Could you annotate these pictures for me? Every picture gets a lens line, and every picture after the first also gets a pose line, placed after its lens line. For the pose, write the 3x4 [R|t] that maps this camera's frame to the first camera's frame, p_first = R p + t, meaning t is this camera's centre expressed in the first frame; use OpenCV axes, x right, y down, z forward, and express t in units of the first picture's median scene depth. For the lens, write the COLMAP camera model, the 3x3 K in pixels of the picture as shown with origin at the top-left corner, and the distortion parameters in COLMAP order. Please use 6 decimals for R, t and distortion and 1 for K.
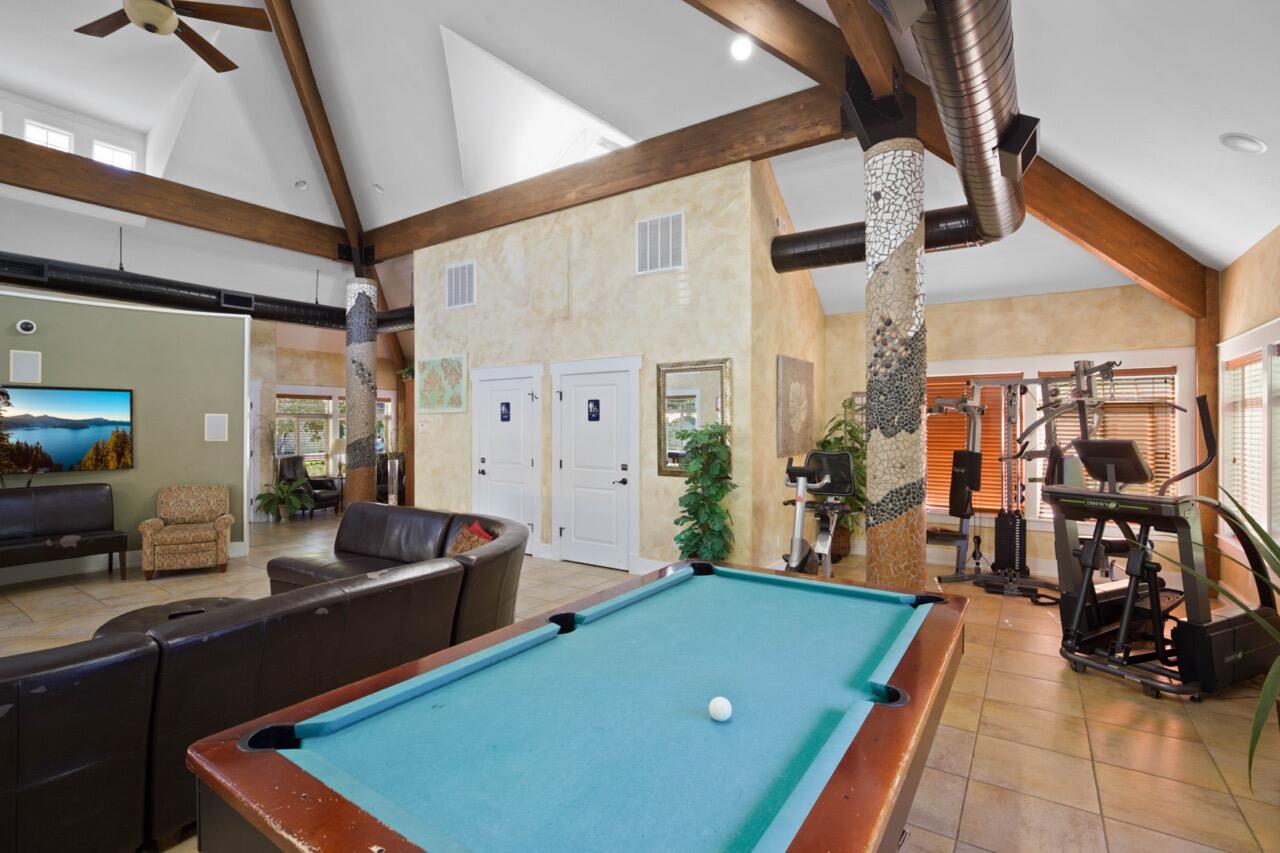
lens RADIAL K [[603.0, 0, 631.9], [0, 603.0, 422.4], [0, 0, 1]] dist [-0.018176, -0.001016]
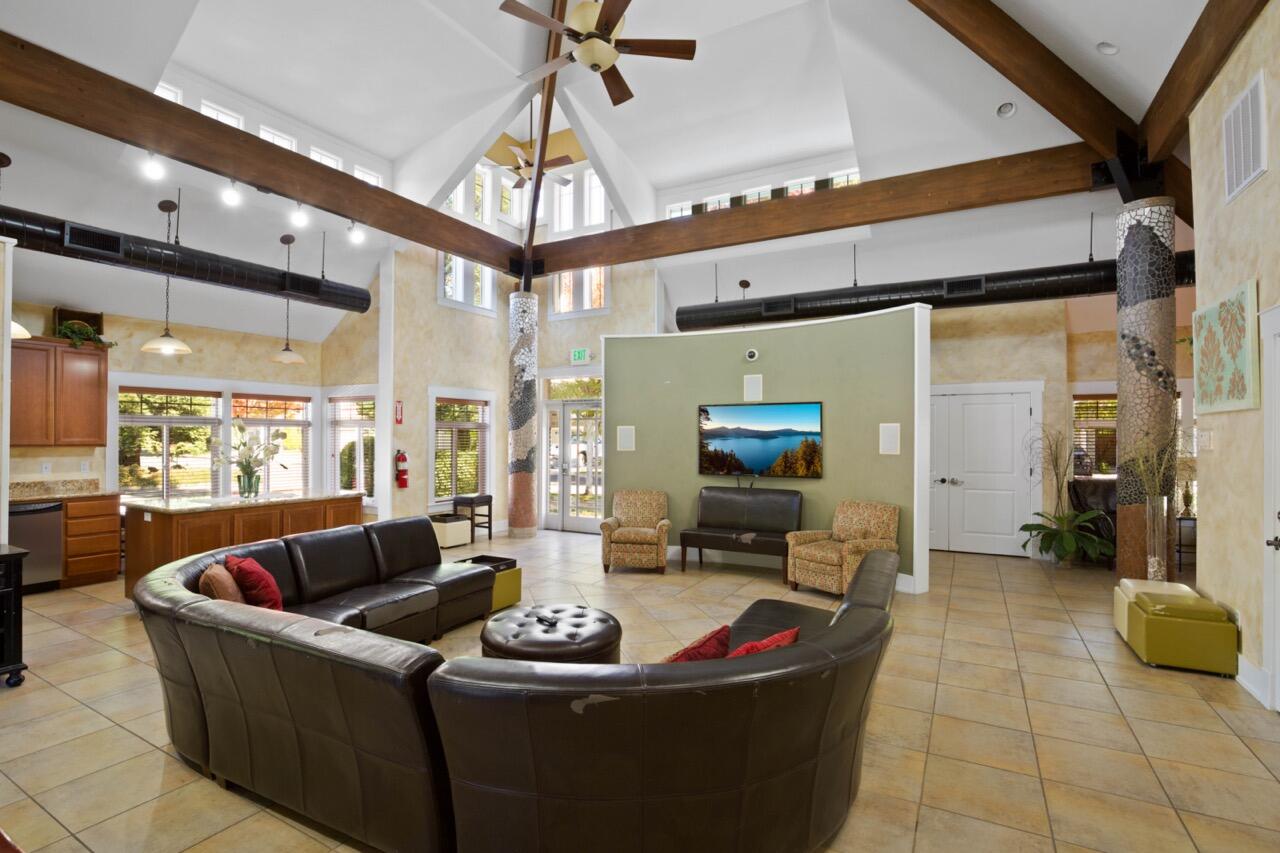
lens RADIAL K [[603.0, 0, 633.9], [0, 603.0, 428.8], [0, 0, 1]] dist [-0.018176, -0.001016]
pose [[0.083784, -0.012178, -0.996410, 0.153611], [0.001736, 0.999926, -0.012075, 0.004185], [0.996482, -0.000718, 0.083799, 0.547234]]
